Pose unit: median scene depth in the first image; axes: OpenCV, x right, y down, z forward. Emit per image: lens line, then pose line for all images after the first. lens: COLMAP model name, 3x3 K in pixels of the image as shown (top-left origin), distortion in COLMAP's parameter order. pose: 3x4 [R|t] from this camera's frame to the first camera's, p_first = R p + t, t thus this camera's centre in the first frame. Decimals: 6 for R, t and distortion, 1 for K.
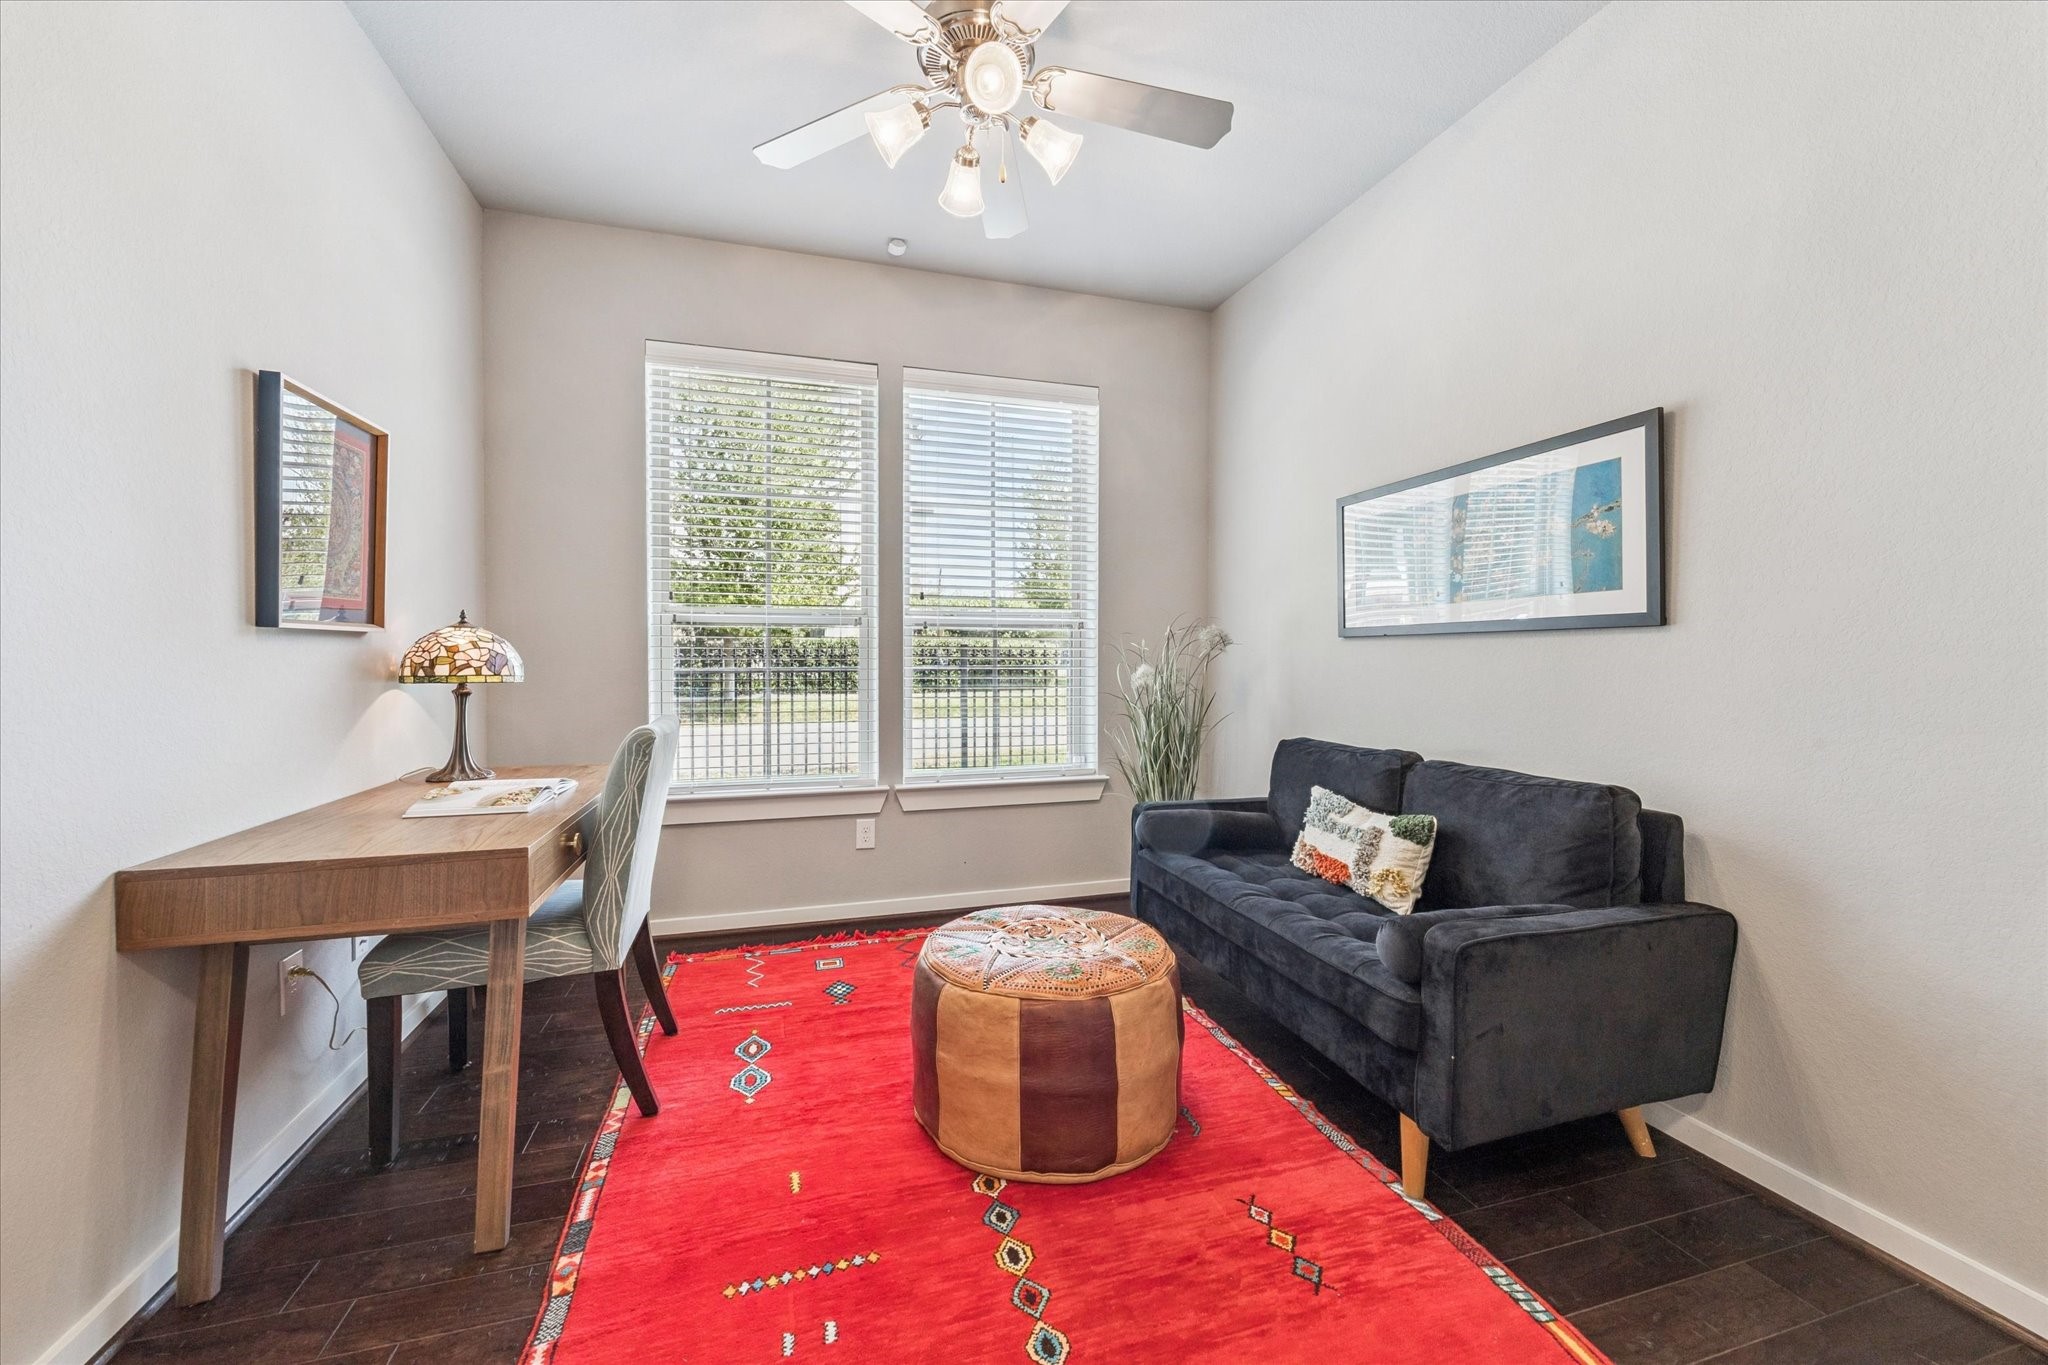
lens RADIAL K [[795.6, 0, 1012.9], [0, 795.6, 666.4], [0, 0, 1]] dist [-0.003663, -0.000696]
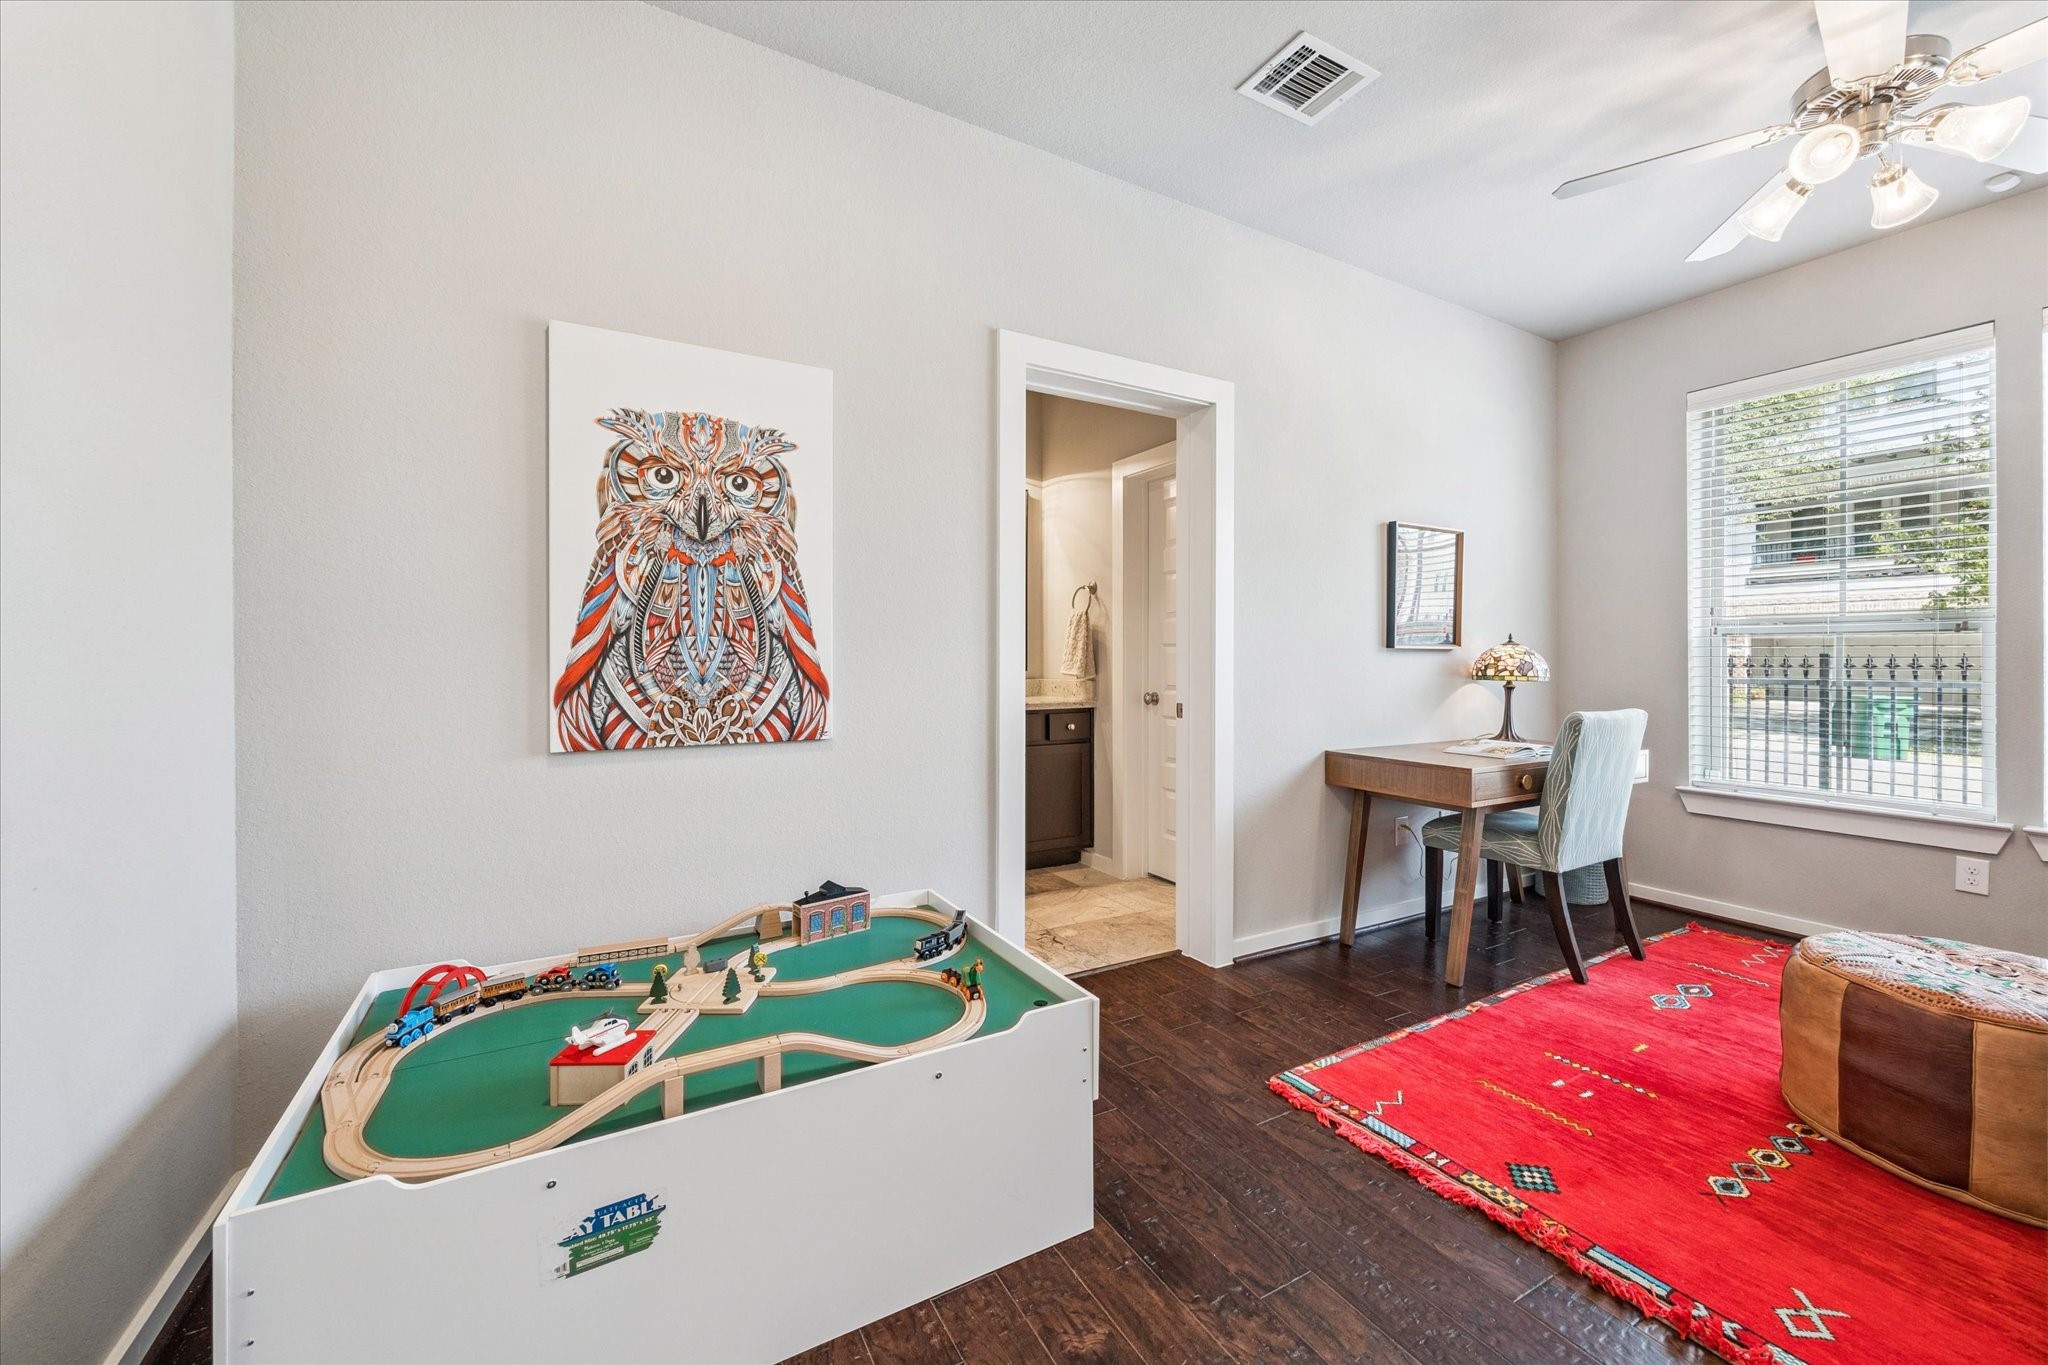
lens RADIAL K [[795.6, 0, 1035.0], [0, 795.6, 664.1], [0, 0, 1]] dist [-0.003663, -0.000696]
pose [[0.226770, 0.005536, -0.973933, 0.783521], [-0.018728, 0.999824, 0.001322, 0.004518], [0.973768, 0.017940, 0.226834, -0.325919]]
